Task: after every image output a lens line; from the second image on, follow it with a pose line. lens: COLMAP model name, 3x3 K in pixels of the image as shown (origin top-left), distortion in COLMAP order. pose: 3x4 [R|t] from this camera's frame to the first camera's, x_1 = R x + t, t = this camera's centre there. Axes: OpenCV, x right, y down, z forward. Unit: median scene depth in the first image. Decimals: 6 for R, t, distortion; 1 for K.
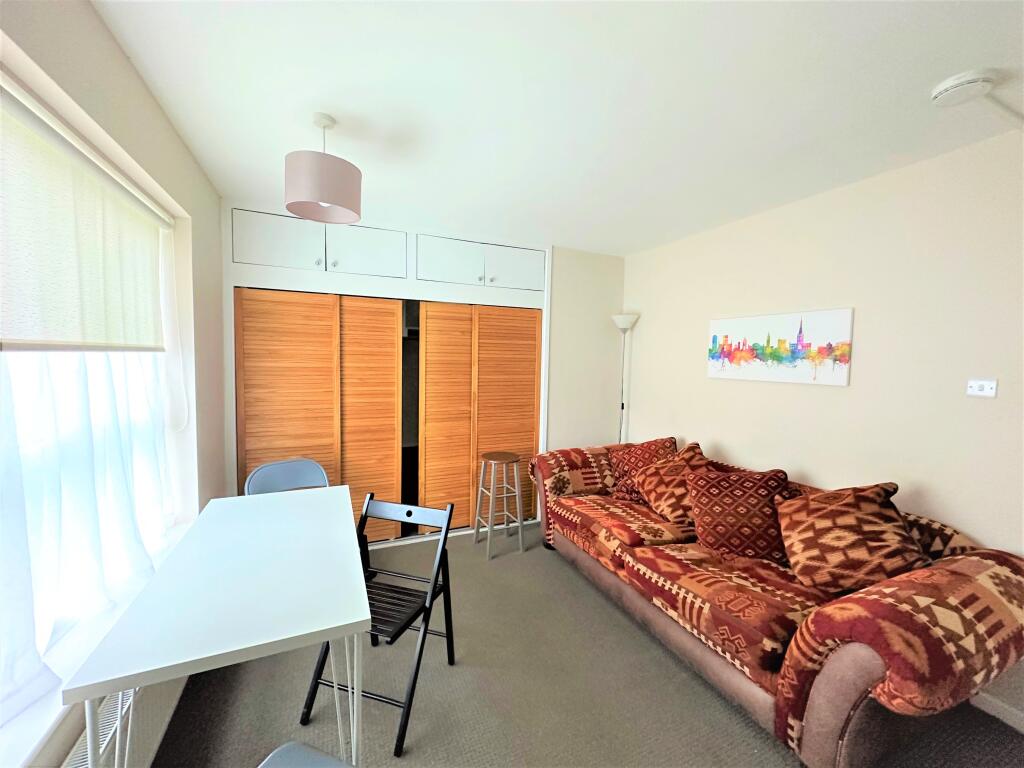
lens RADIAL K [[408.5, 0, 512.0], [0, 408.5, 383.0], [0, 0, 1]] dist [-0.002115, -0.000003]
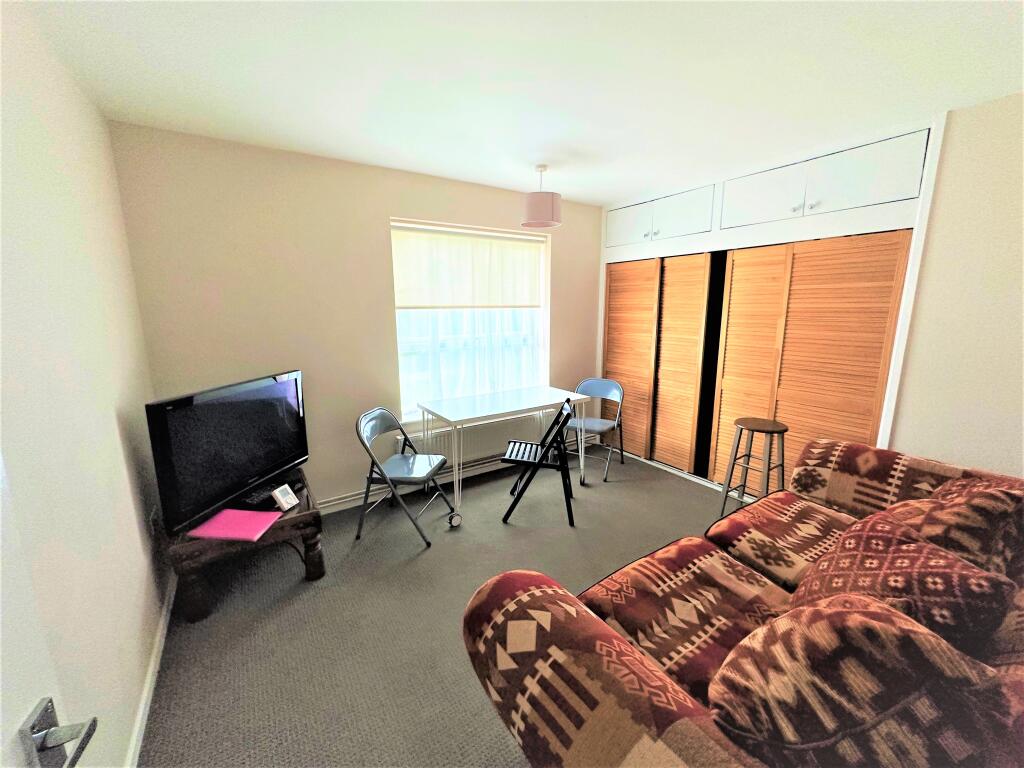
lens RADIAL K [[408.5, 0, 511.7], [0, 408.5, 381.8], [0, 0, 1]] dist [-0.002115, -0.000003]
pose [[0.159432, 0.162315, -0.973774, 0.719177], [-0.055581, 0.986302, 0.155303, -0.012544], [0.985643, 0.029363, 0.166269, 0.340743]]
